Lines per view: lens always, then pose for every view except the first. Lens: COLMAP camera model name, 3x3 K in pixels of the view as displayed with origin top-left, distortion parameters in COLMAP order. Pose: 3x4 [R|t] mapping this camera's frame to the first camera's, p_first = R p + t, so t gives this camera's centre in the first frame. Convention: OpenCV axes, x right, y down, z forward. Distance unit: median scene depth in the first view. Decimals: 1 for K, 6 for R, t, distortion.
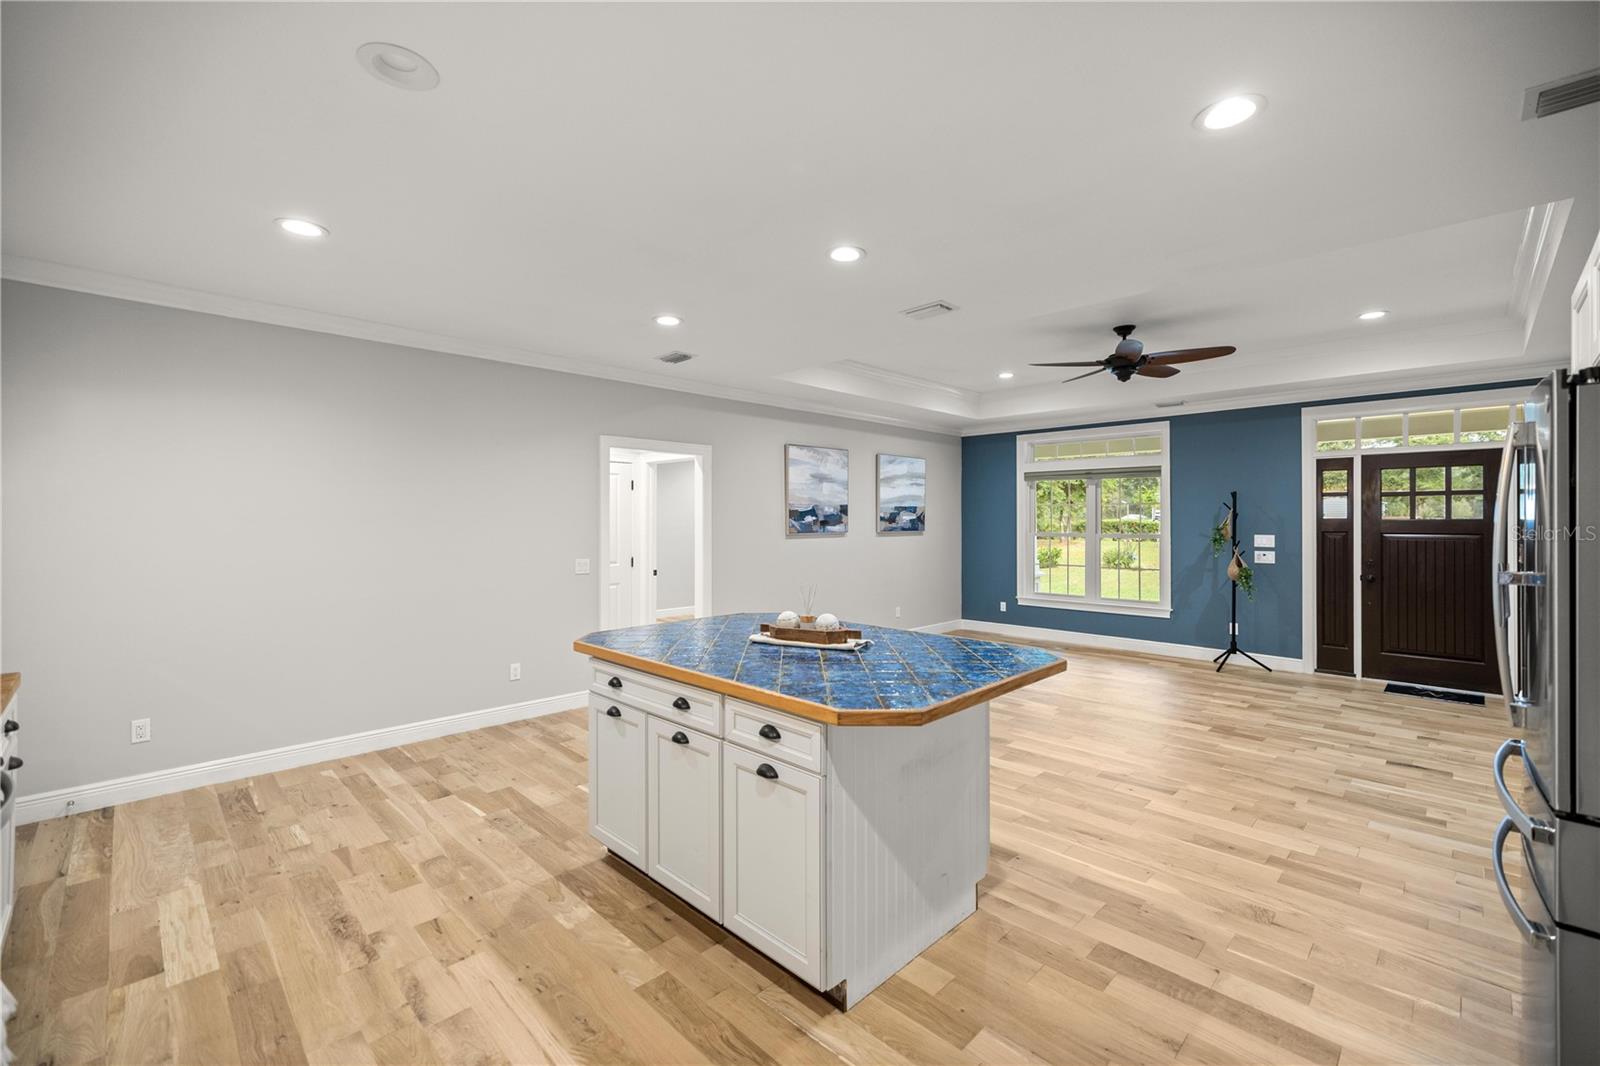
lens RADIAL K [[678.1, 0, 792.1], [0, 678.1, 524.4], [0, 0, 1]] dist [0.000968, 0.000104]
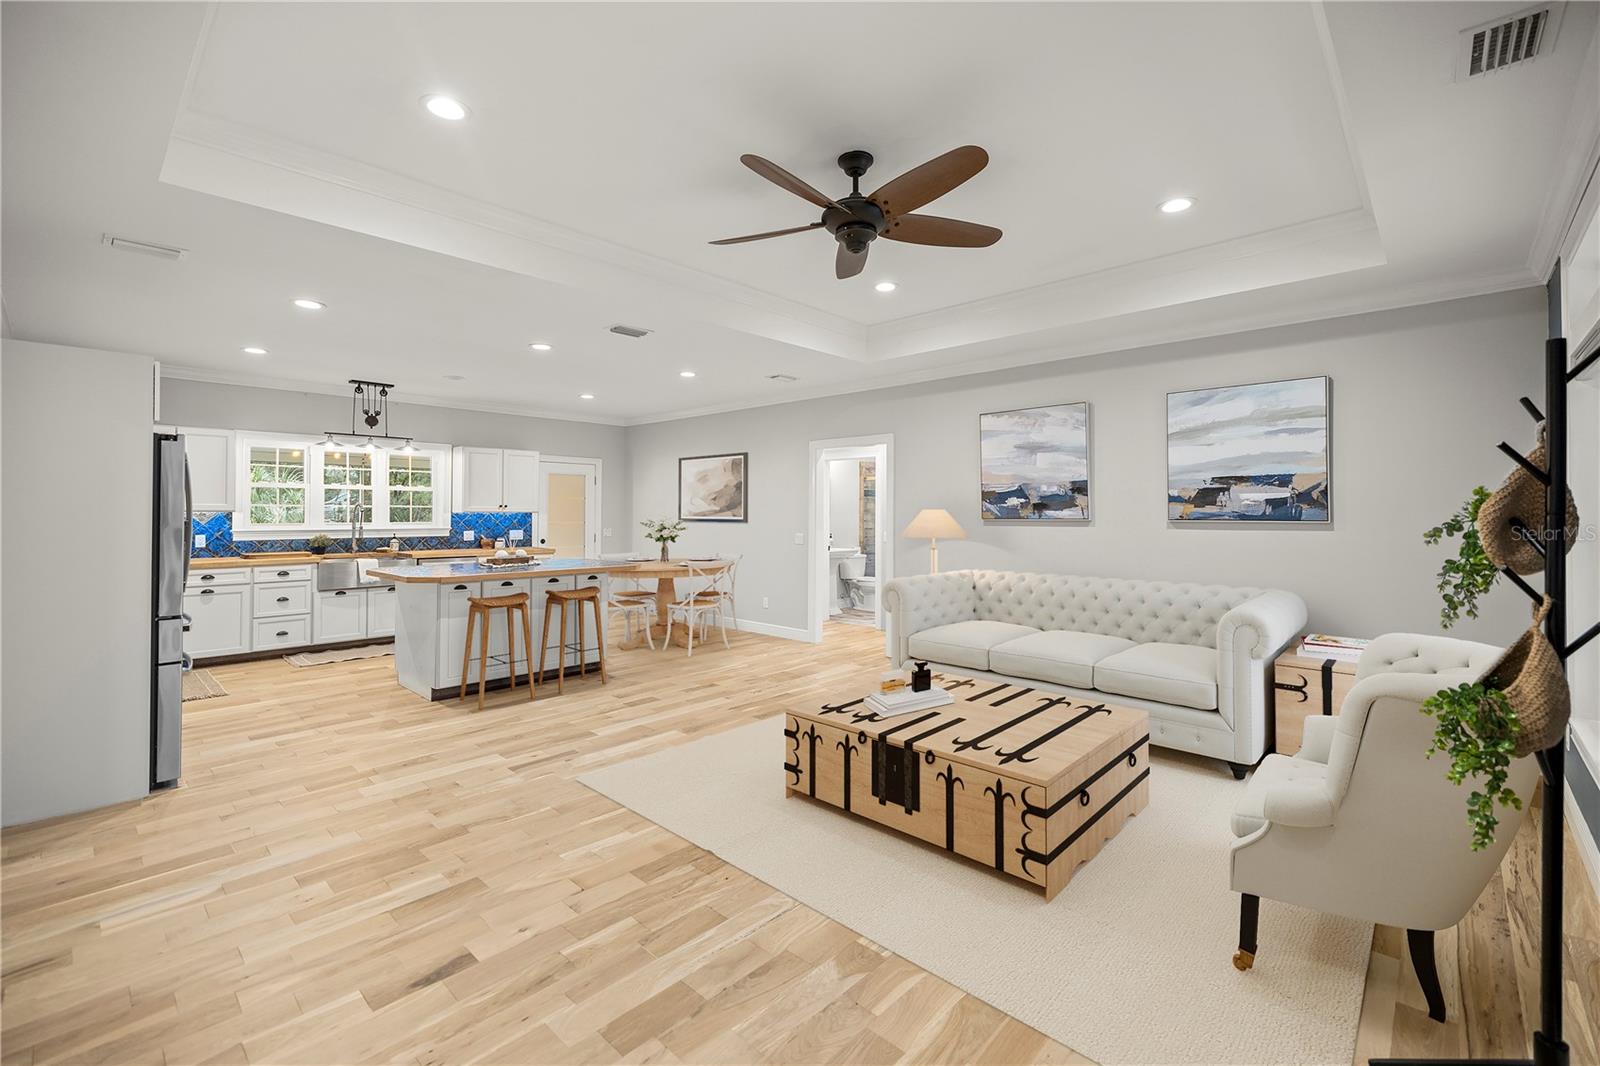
lens RADIAL K [[685.7, 0, 796.6], [0, 685.7, 511.2], [0, 0, 1]] dist [0.000994, 0.000038]
pose [[0.030260, -0.003292, -0.999537, 0.853526], [-0.007616, 0.999965, -0.003524, 0.008408], [0.999513, 0.007719, 0.030234, 0.745864]]
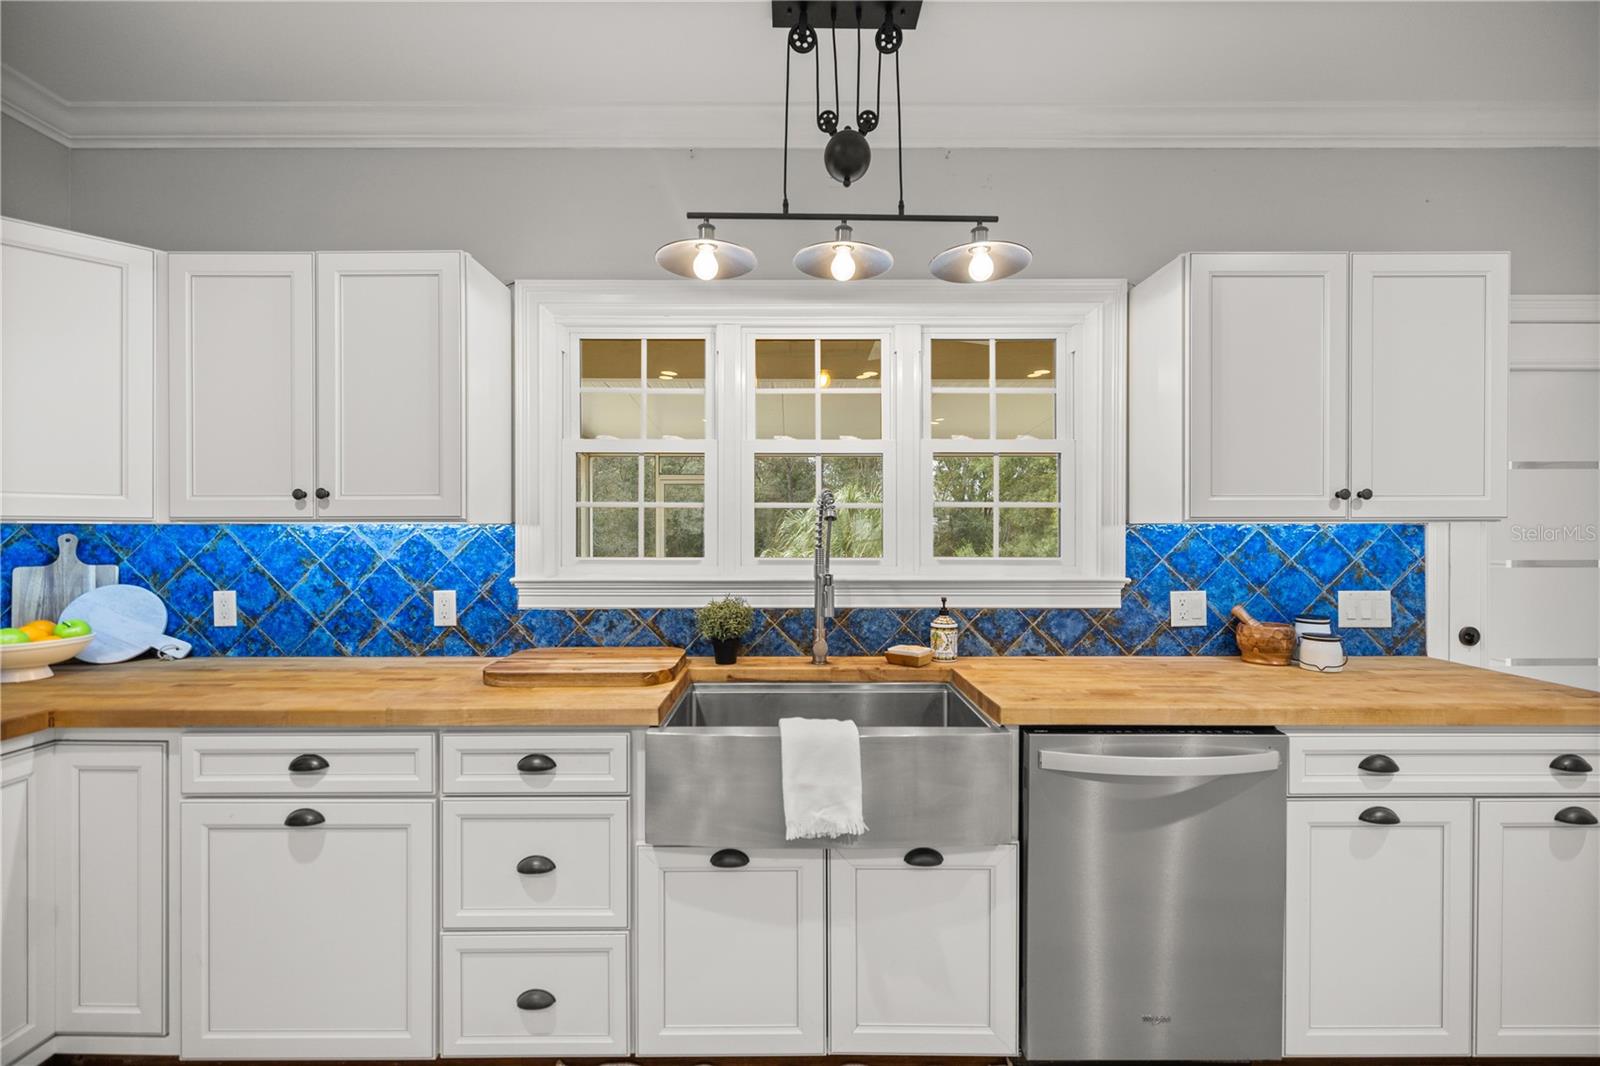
lens RADIAL K [[678.1, 0, 792.1], [0, 678.1, 524.4], [0, 0, 1]] dist [0.000968, 0.000104]
pose [[-0.702441, -0.007721, -0.711700, -0.008847], [-0.003694, 0.999967, -0.007203, 0.014313], [0.711732, -0.002431, -0.702446, 0.297229]]
